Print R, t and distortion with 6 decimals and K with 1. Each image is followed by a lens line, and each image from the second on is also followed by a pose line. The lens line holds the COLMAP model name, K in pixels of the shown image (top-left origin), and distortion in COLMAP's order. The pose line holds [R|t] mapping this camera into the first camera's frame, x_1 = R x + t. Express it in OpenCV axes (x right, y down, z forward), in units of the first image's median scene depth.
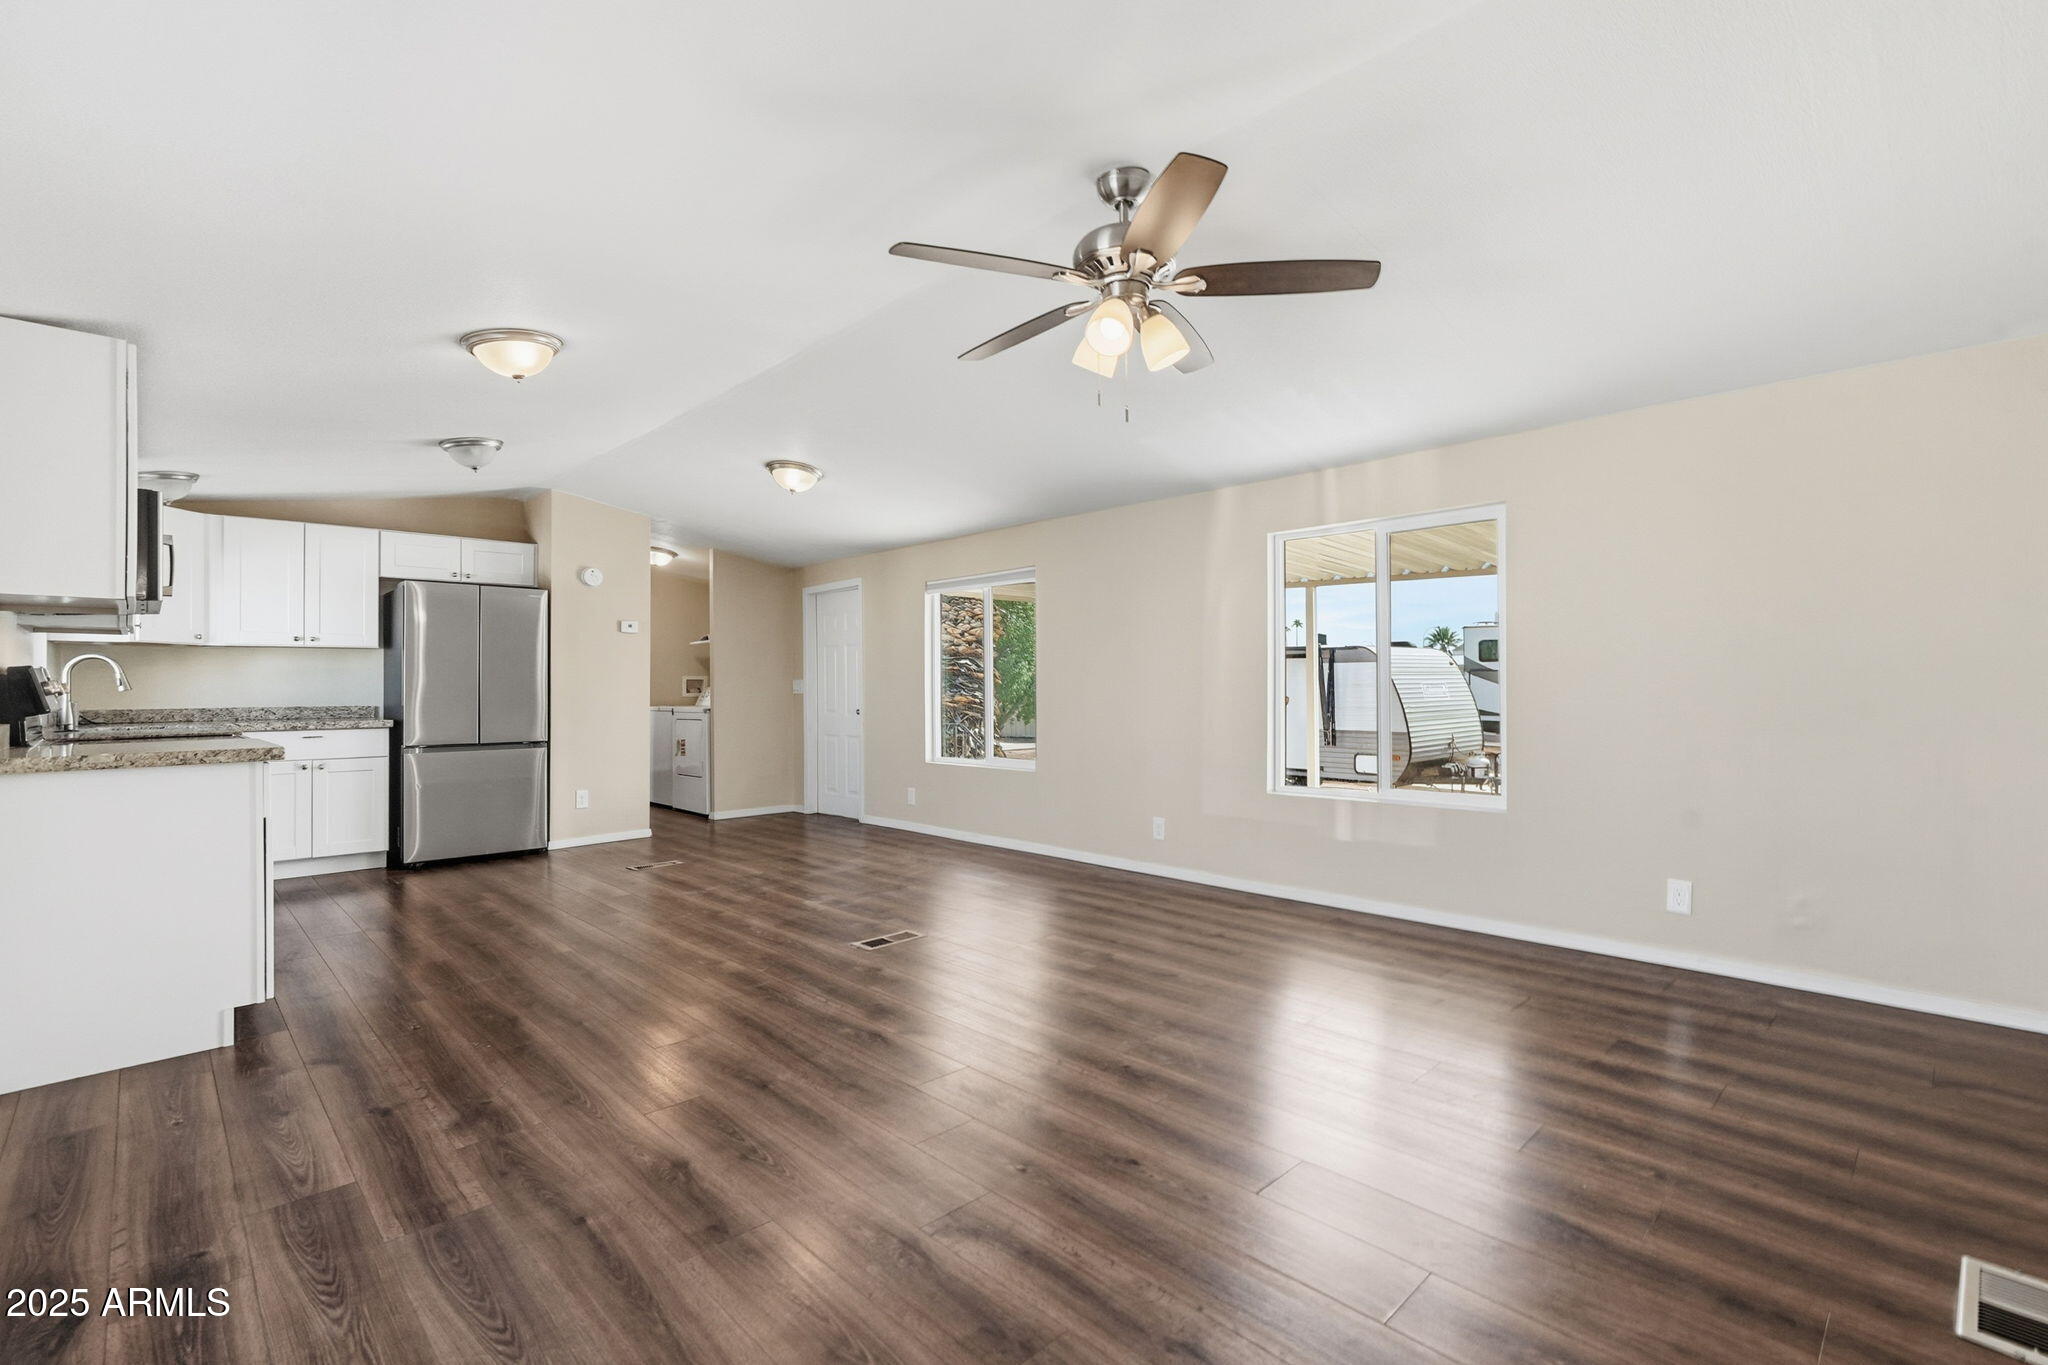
lens RADIAL K [[920.2, 0, 1012.2], [0, 920.2, 687.9], [0, 0, 1]] dist [-0.004494, 0.000937]
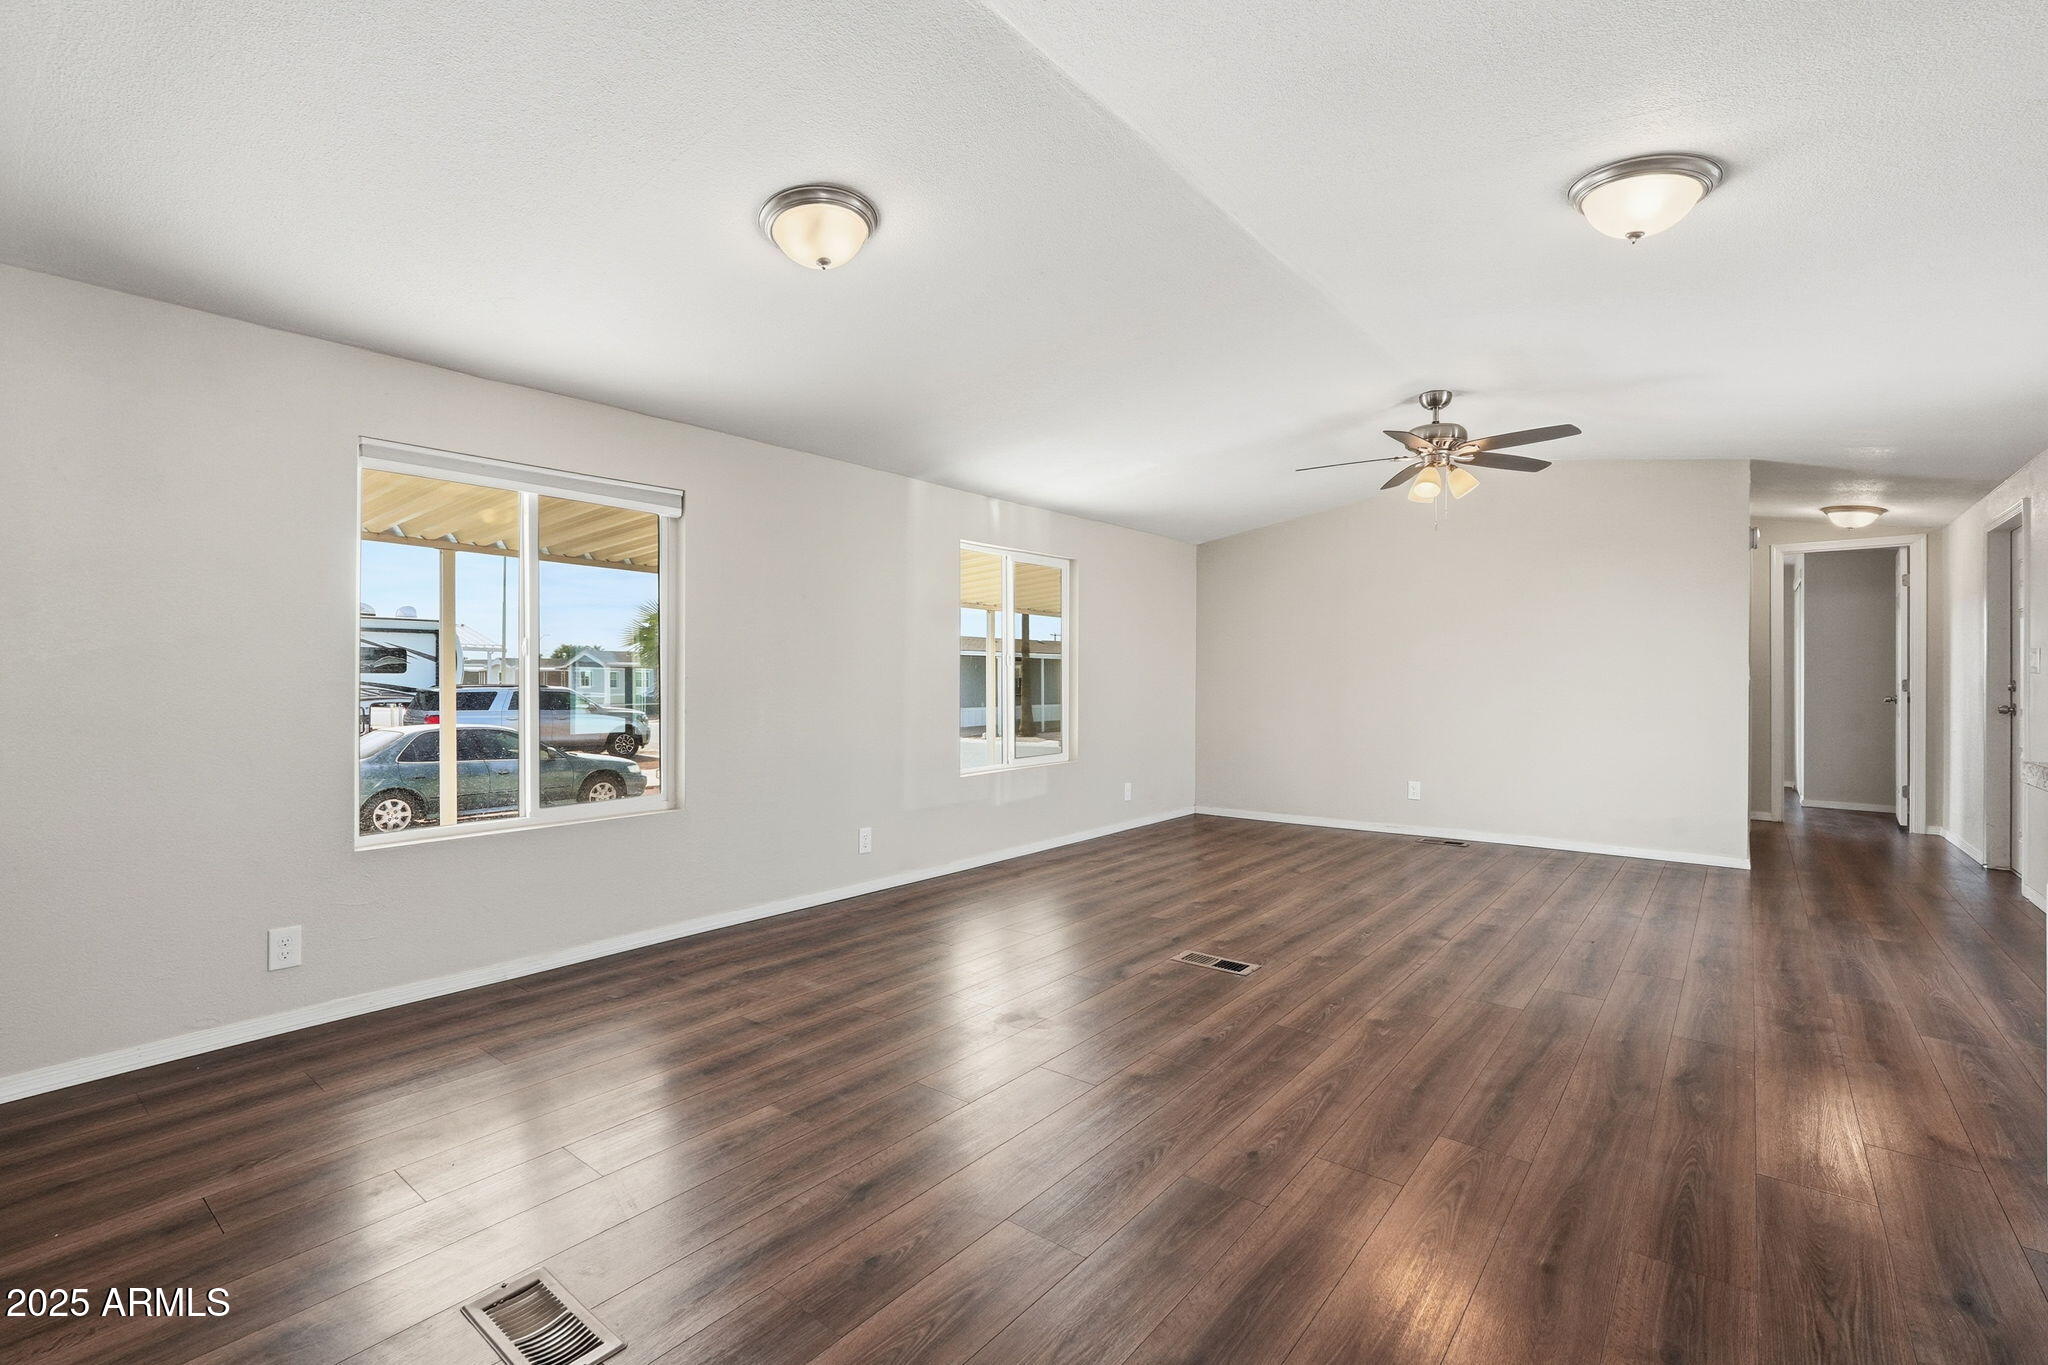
lens RADIAL K [[920.2, 0, 1033.9], [0, 920.2, 683.6], [0, 0, 1]] dist [-0.004494, 0.000937]
pose [[-0.146700, 0.005860, 0.989164, -1.055663], [0.007772, 0.999958, -0.004771, 0.014488], [-0.989151, 0.006987, -0.146739, 1.409499]]
